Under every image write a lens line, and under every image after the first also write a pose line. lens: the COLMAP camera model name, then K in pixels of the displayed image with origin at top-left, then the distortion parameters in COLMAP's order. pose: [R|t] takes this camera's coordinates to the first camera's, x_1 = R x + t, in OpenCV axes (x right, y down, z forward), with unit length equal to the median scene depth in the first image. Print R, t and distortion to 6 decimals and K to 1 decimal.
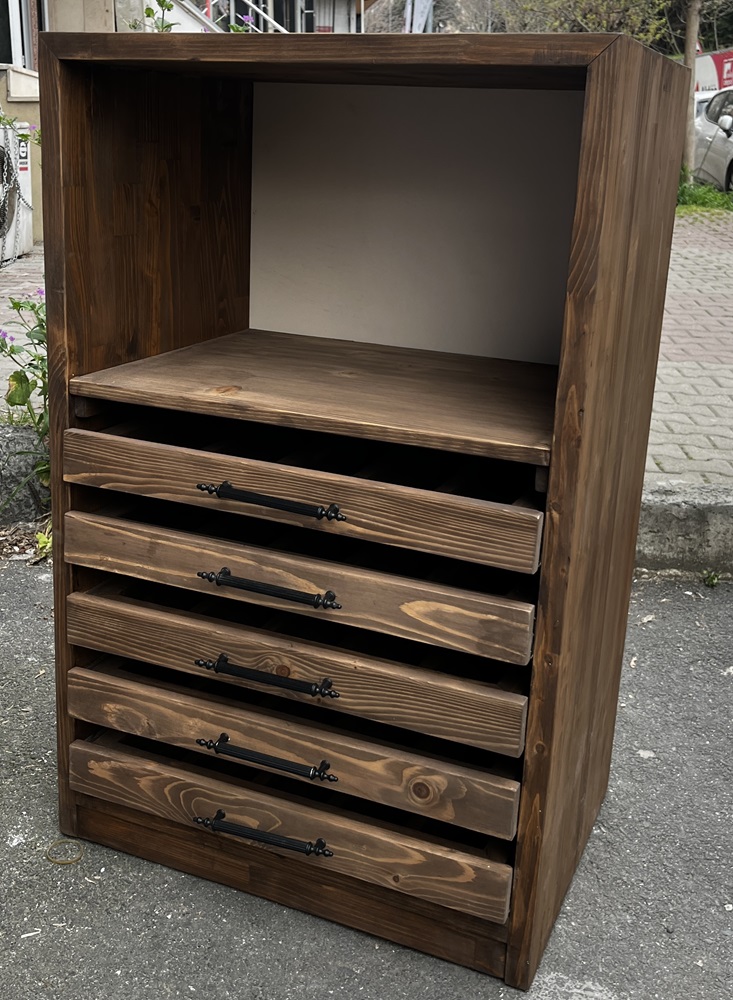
lens RADIAL K [[1163.9, 0, 346.8], [0, 1163.9, 428.2], [0, 0, 1]] dist [0.008875, 0.000000]
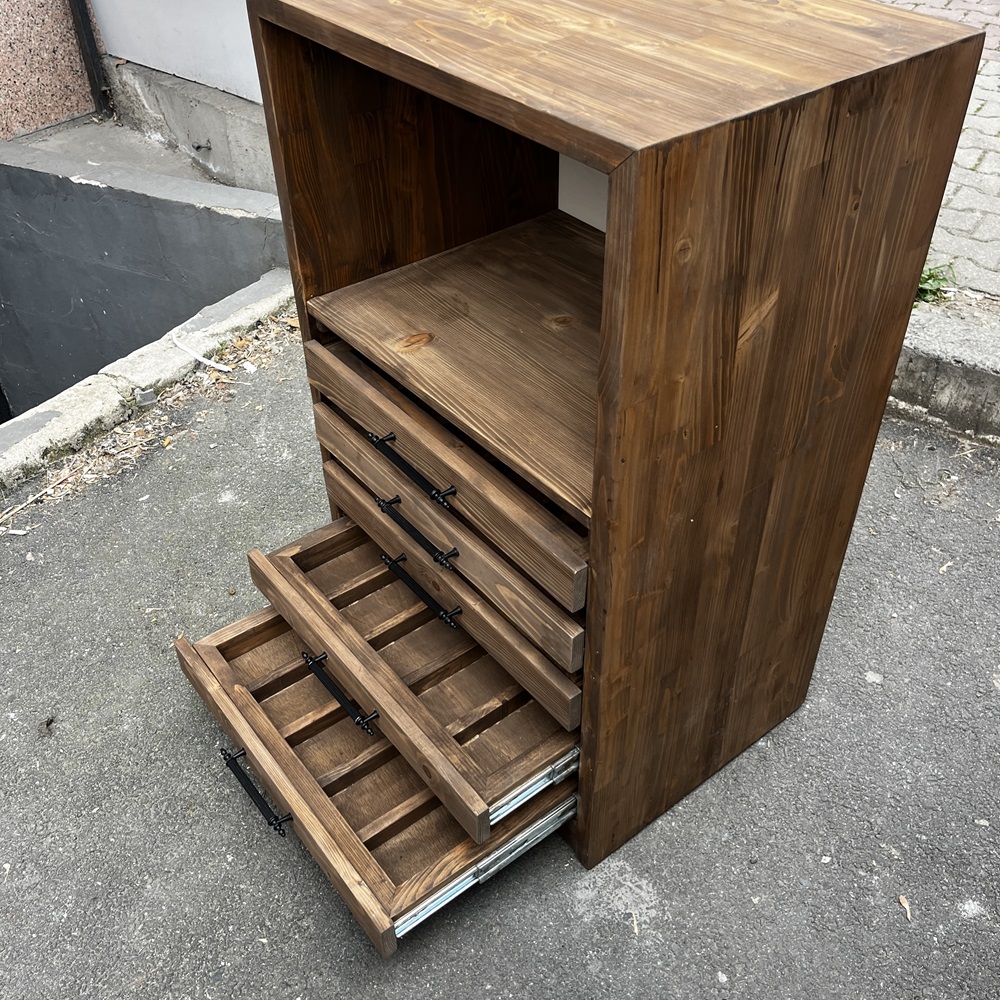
lens RADIAL K [[1050.0, 0, 501.1], [0, 1050.0, 499.0], [0, 0, 1]] dist [0.016406, 0.000000]
pose [[0.877295, 0.261310, -0.402581, 0.396932], [-0.065607, 0.896212, 0.438749, -0.333574], [0.475447, -0.358500, 0.803385, 0.189962]]
